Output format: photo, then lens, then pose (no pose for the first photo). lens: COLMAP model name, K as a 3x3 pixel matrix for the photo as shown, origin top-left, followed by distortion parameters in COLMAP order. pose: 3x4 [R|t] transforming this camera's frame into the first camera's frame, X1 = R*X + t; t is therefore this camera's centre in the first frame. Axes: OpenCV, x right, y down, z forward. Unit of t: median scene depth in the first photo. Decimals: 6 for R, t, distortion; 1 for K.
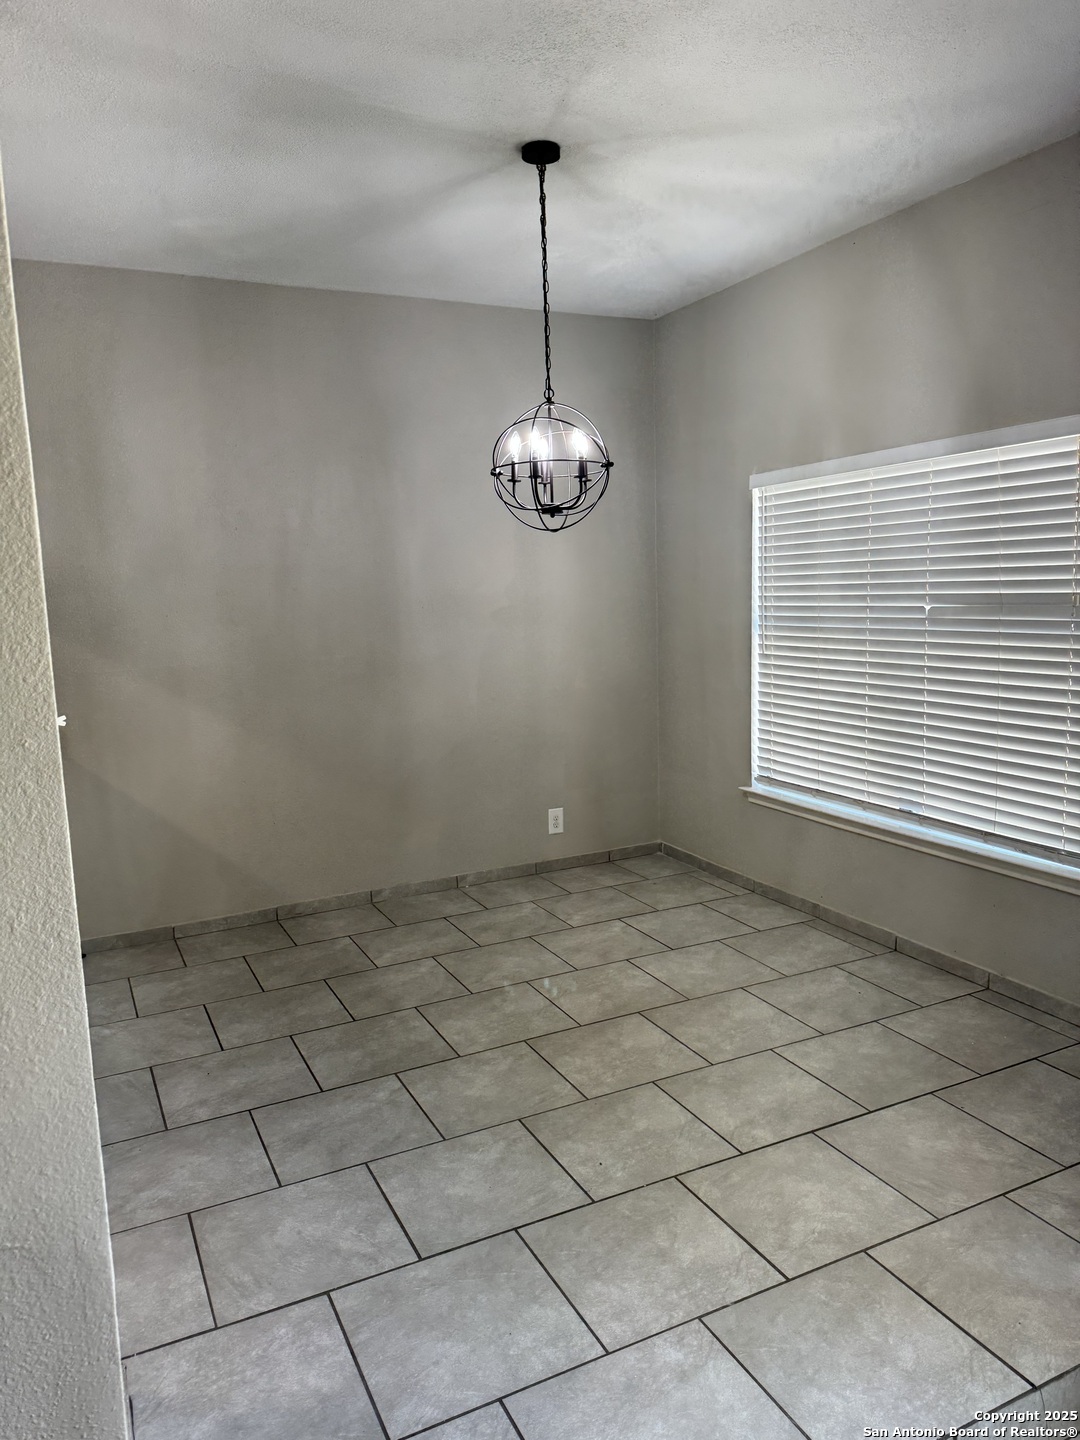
lens RADIAL K [[1032.5, 0, 540.0], [0, 1032.5, 720.0], [0, 0, 1]] dist [0.042014, -0.054847]
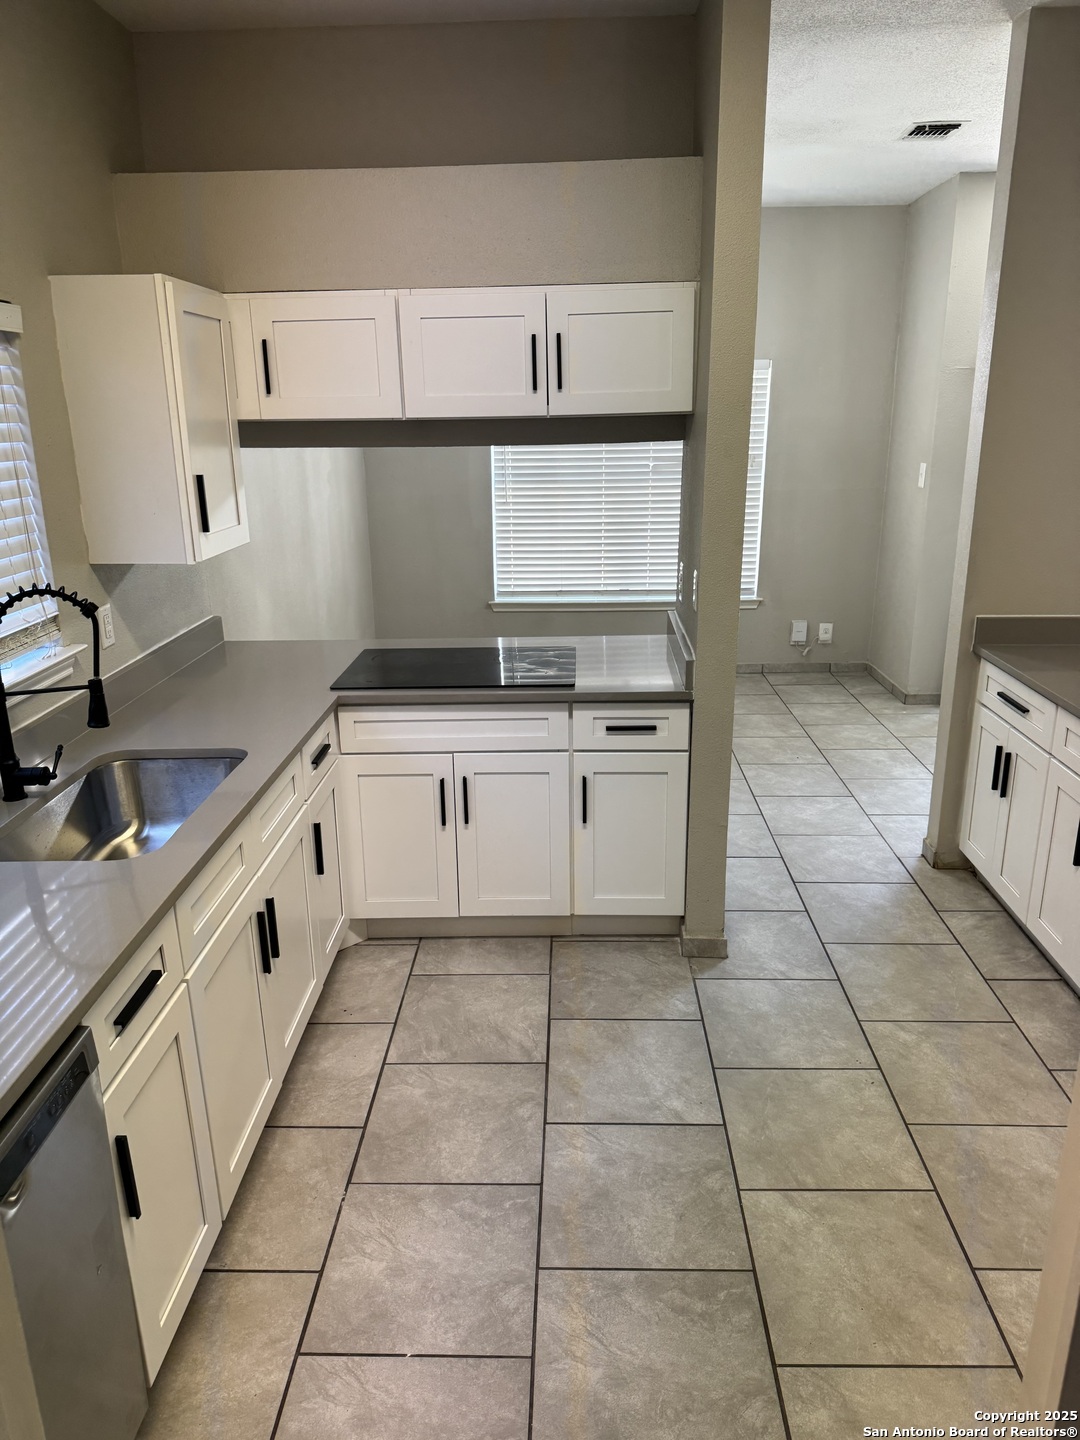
lens RADIAL K [[1020.3, 0, 537.9], [0, 1020.3, 725.9], [0, 0, 1]] dist [0.107037, -0.144644]
pose [[0.467618, -0.234459, 0.852269, -1.476568], [0.121139, 0.972082, 0.200953, -0.062088], [-0.875590, 0.009274, 0.482965, 0.411201]]
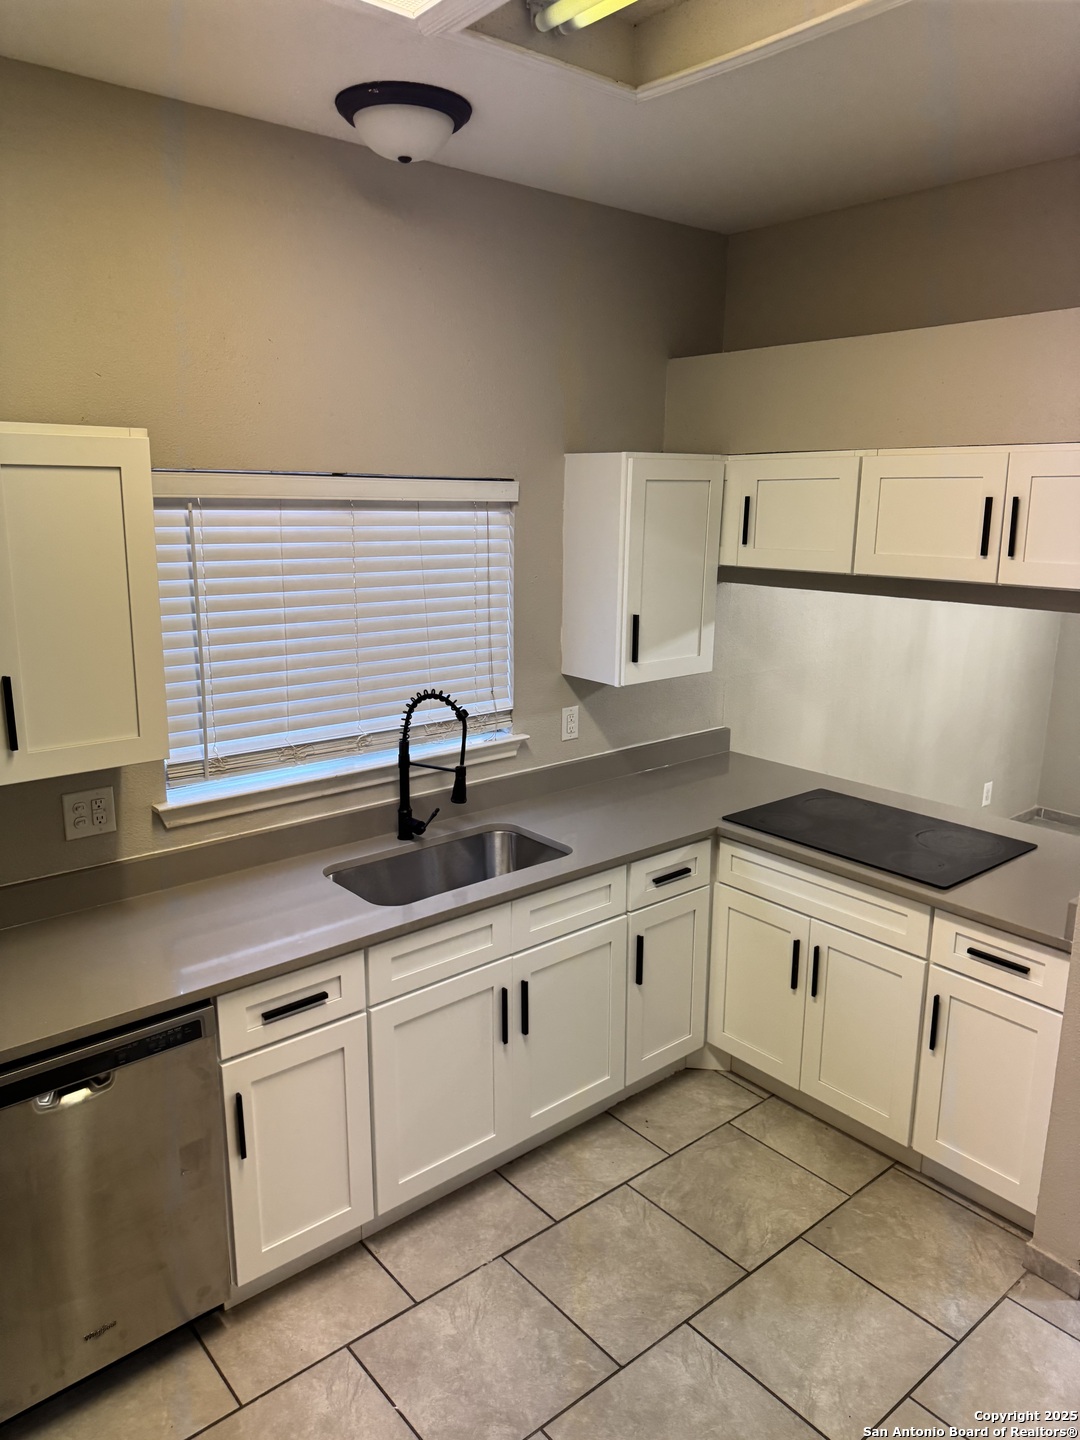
lens RADIAL K [[1017.0, 0, 540.0], [0, 1017.0, 720.0], [0, 0, 1]] dist [0.054857, -0.066426]
pose [[0.970620, -0.009378, 0.240434, -1.161397], [-0.009966, 0.996816, 0.079113, -0.099955], [-0.240411, -0.079185, 0.967436, 0.138610]]
